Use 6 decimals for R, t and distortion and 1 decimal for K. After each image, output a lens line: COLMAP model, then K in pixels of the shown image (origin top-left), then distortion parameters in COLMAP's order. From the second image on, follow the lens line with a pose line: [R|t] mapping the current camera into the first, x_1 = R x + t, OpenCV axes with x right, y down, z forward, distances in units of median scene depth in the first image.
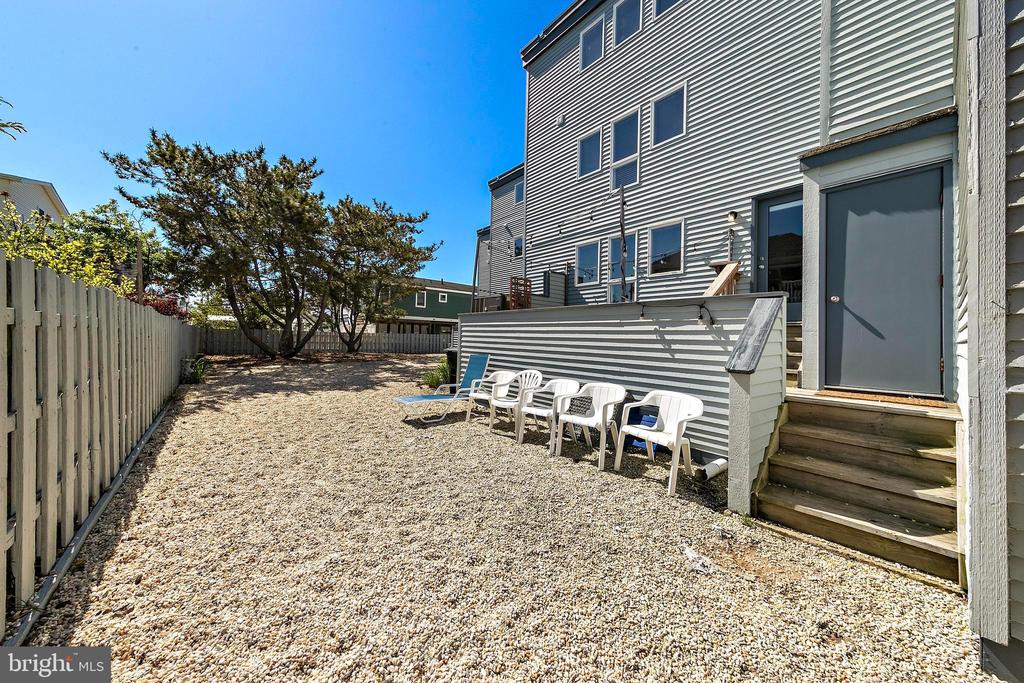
lens RADIAL K [[347.2, 0, 510.6], [0, 347.2, 338.5], [0, 0, 1]] dist [0.001074, 0.000122]
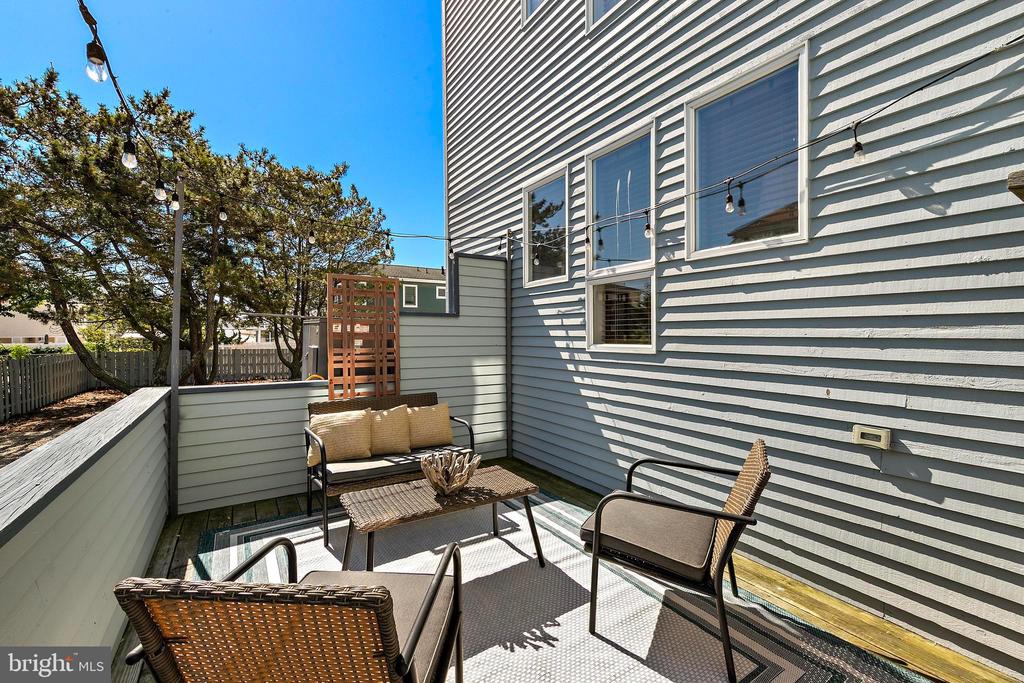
lens RADIAL K [[427.8, 0, 512.6], [0, 427.8, 340.6], [0, 0, 1]] dist [0.000669, -0.000038]
pose [[0.991482, -0.024479, -0.127925, 0.272676], [0.026389, 0.999564, 0.013252, -0.107389], [0.127544, -0.016515, 0.991695, 0.562898]]
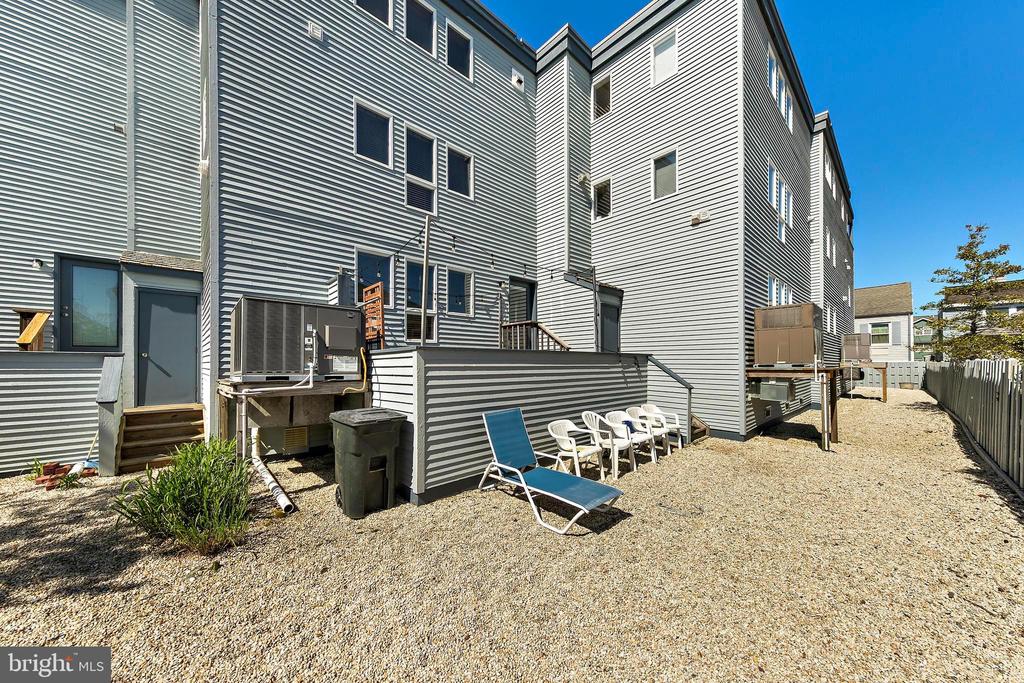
lens RADIAL K [[347.2, 0, 494.9], [0, 347.2, 364.7], [0, 0, 1]] dist [0.001074, 0.000122]
pose [[-0.011192, -0.025075, 0.999623, -0.620903], [0.002554, 0.999682, 0.025105, -0.048902], [-0.999934, 0.002834, -0.011125, 0.832676]]
